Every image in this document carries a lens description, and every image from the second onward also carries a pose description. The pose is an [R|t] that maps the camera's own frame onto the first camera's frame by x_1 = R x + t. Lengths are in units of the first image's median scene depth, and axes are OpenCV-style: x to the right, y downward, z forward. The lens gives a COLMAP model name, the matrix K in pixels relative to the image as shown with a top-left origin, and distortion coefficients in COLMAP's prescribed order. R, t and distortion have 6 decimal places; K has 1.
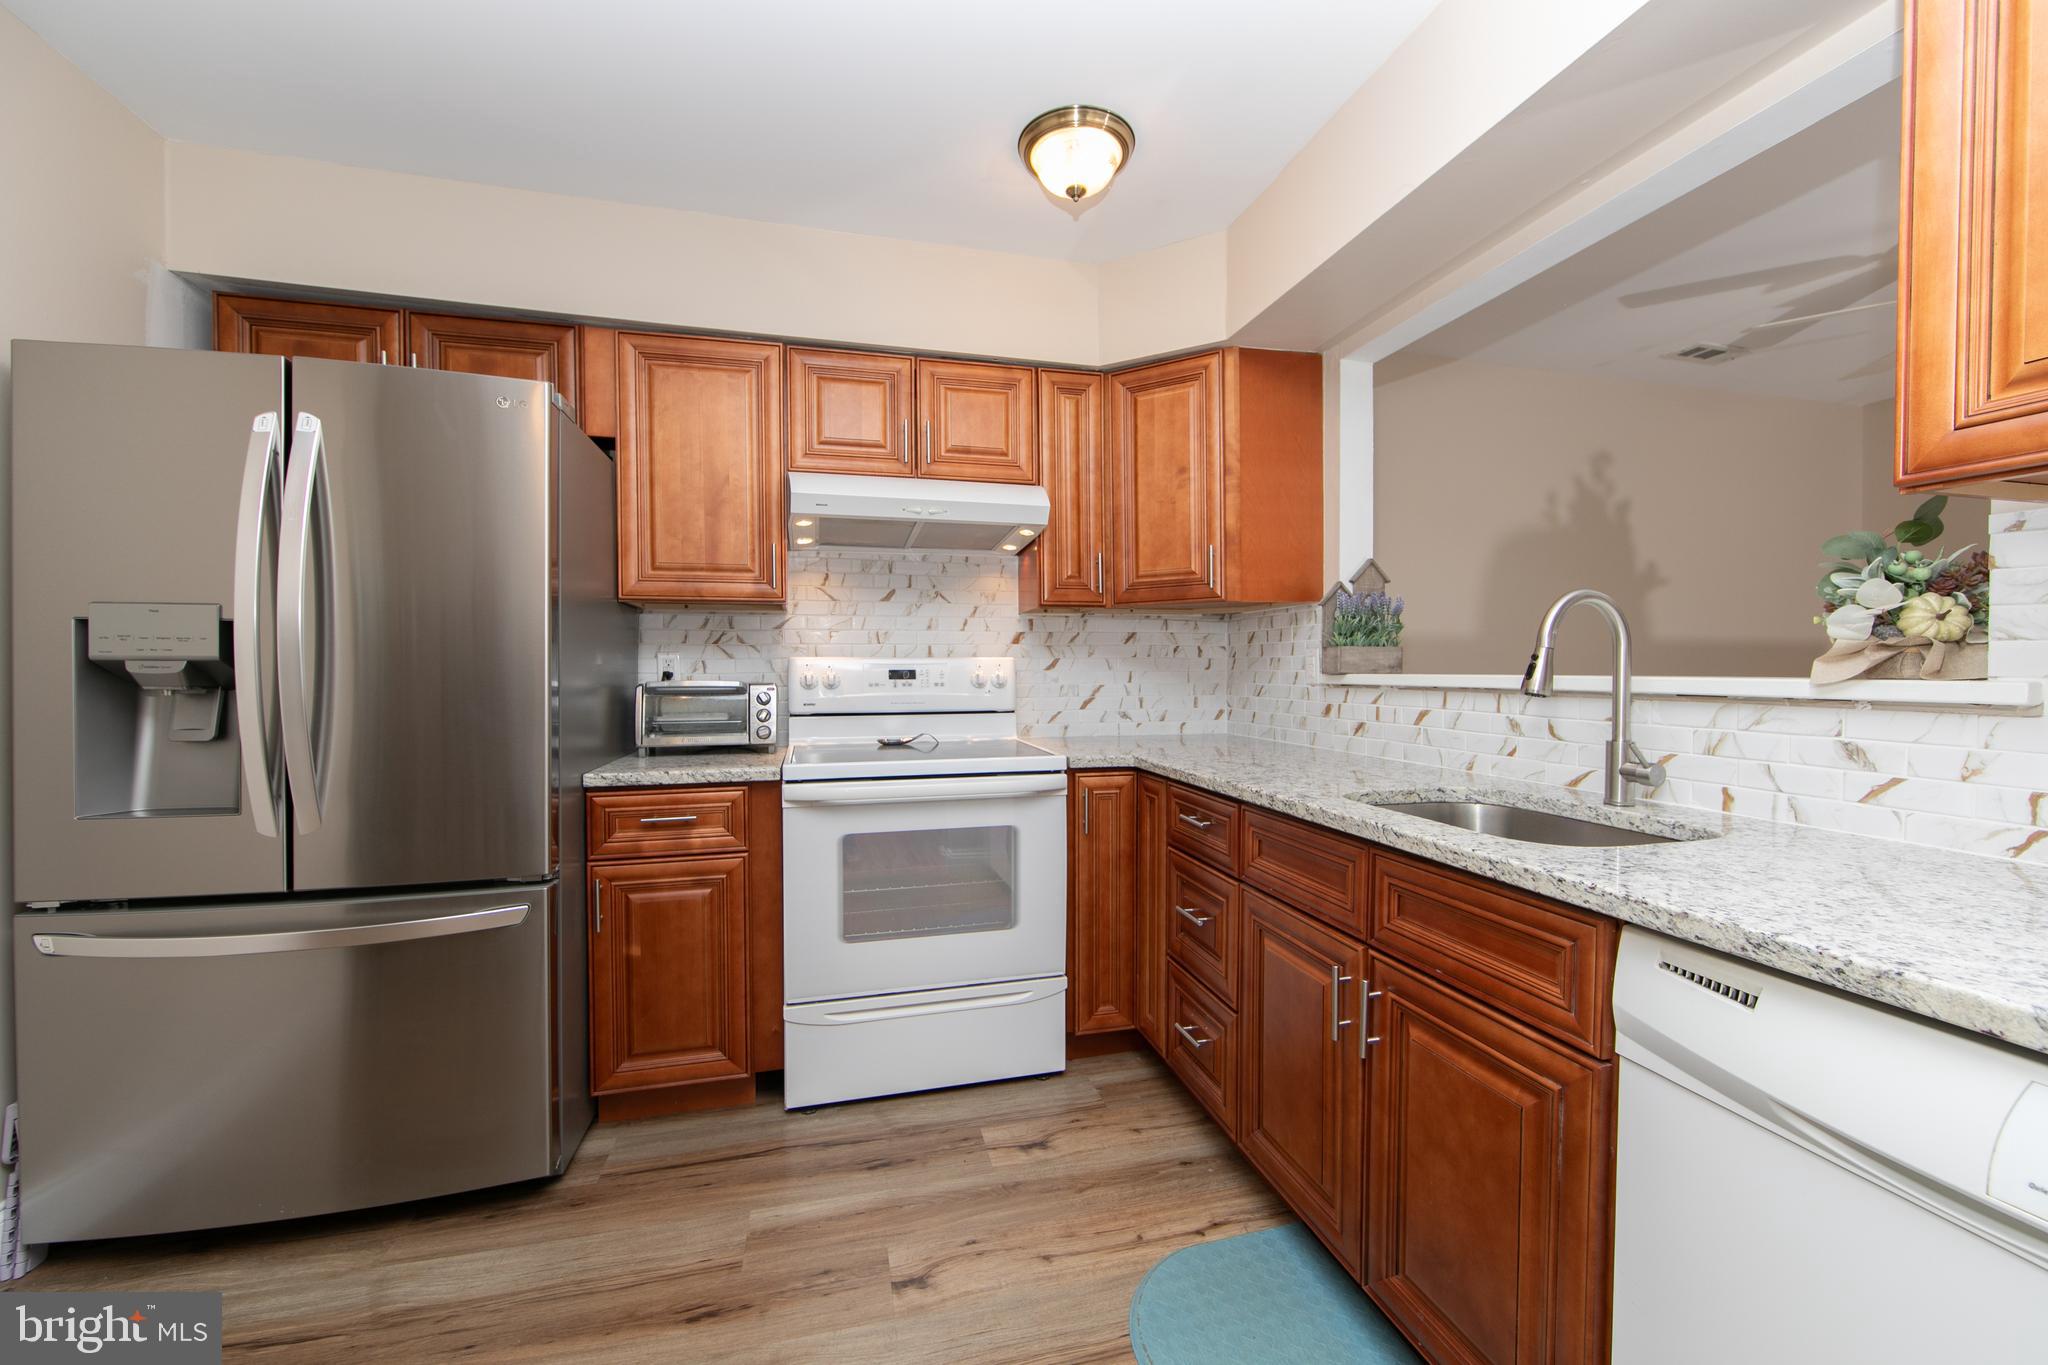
lens RADIAL K [[817.4, 0, 1045.0], [0, 817.4, 682.9], [0, 0, 1]] dist [-0.002621, -0.000779]
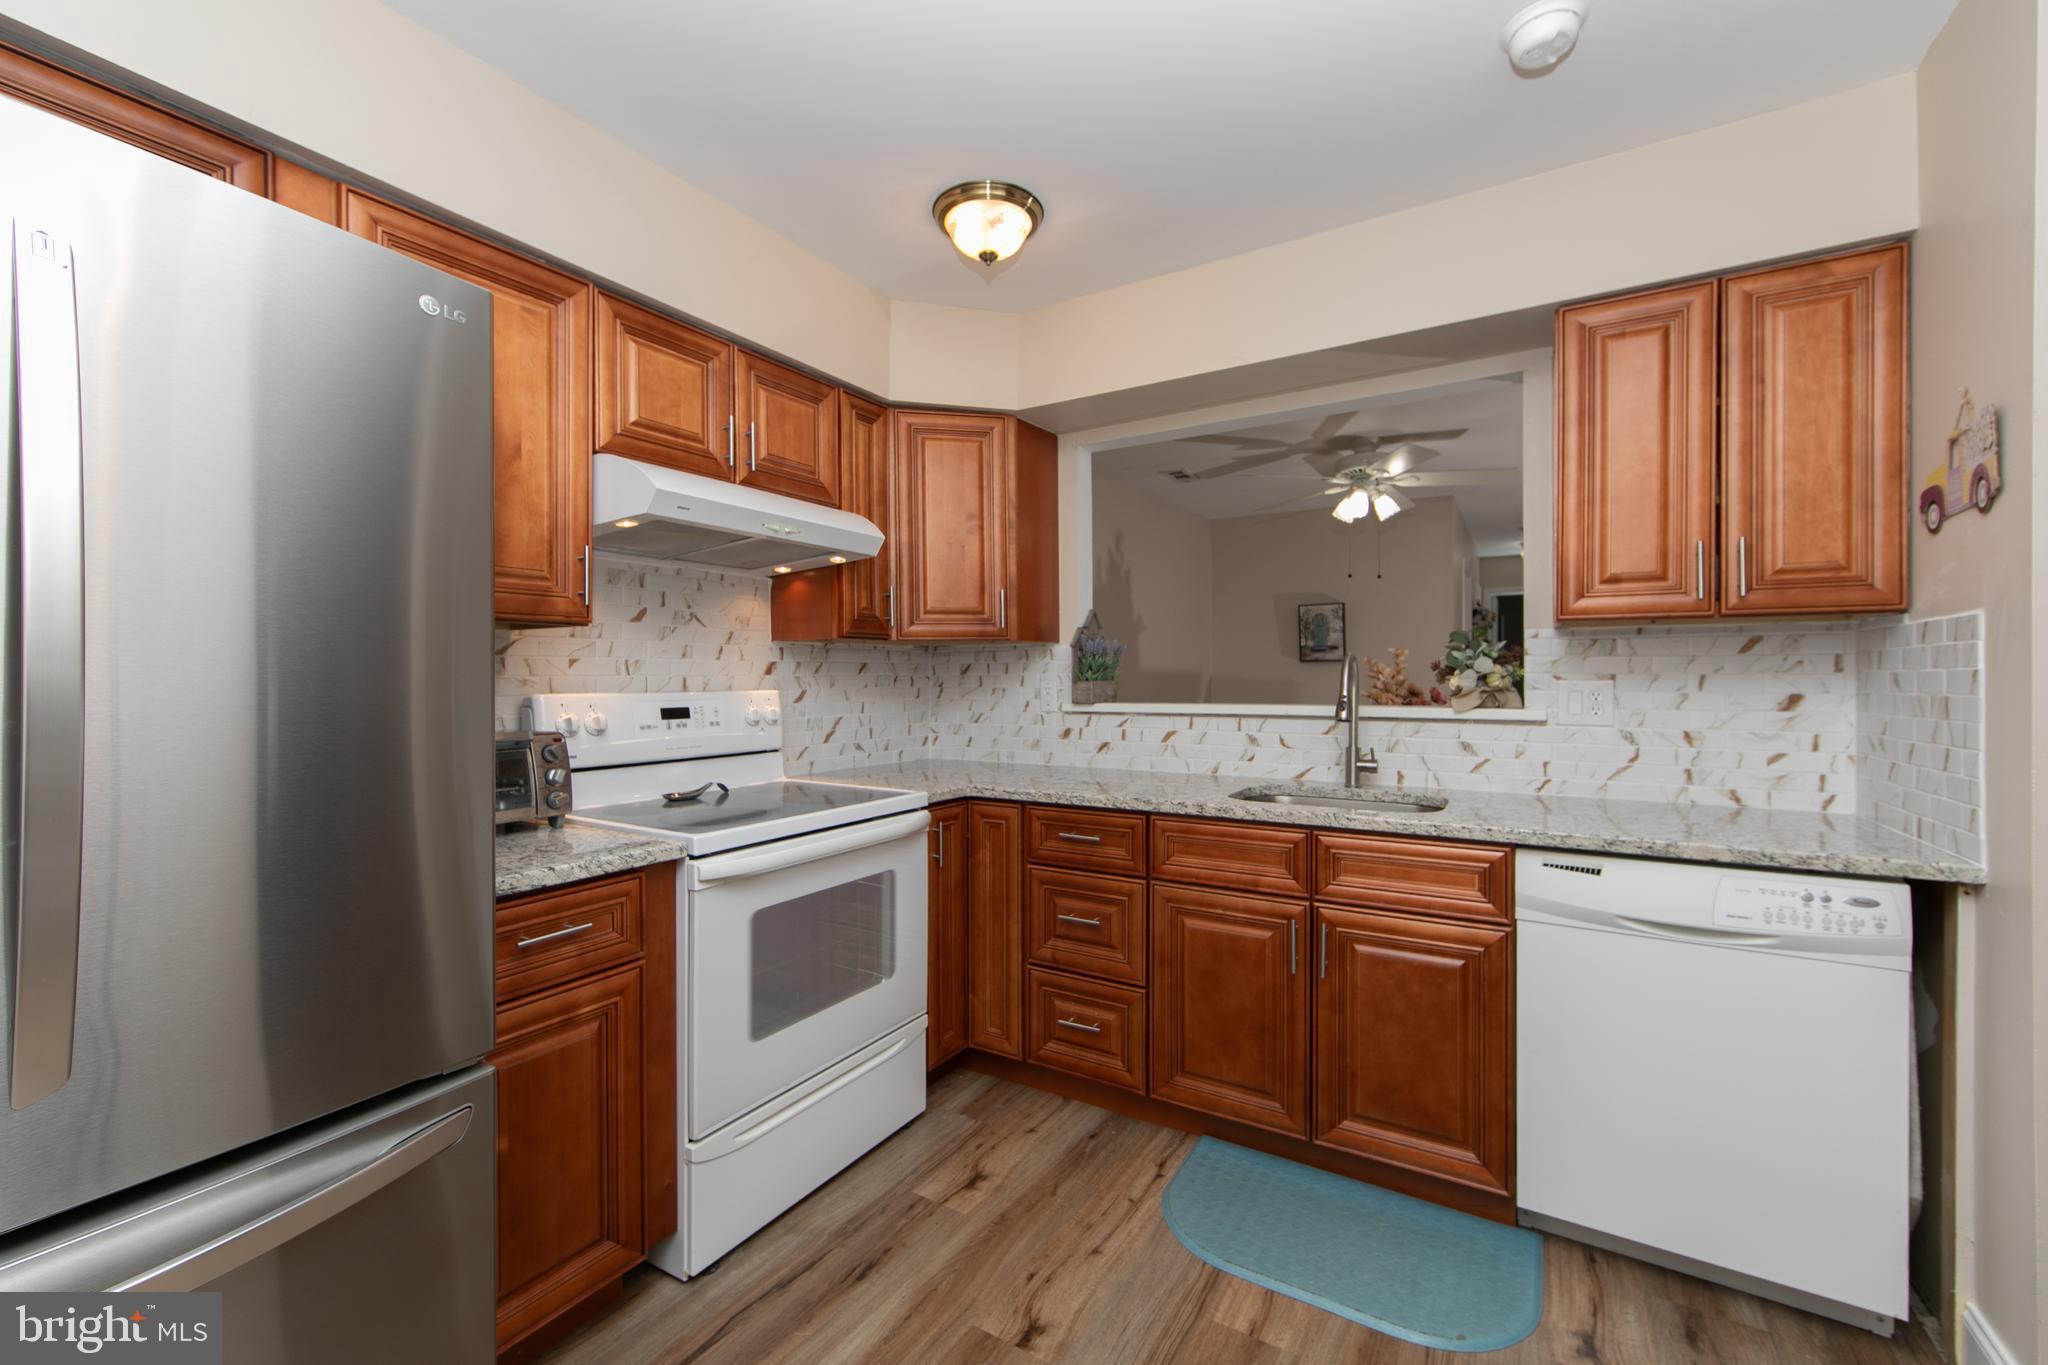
lens RADIAL K [[817.4, 0, 1066.6], [0, 817.4, 674.9], [0, 0, 1]] dist [-0.002621, -0.000779]
pose [[0.713596, 0.003034, 0.700551, -0.564435], [0.014688, 0.999706, -0.019290, -0.032748], [-0.700404, 0.024055, 0.713342, 0.163629]]
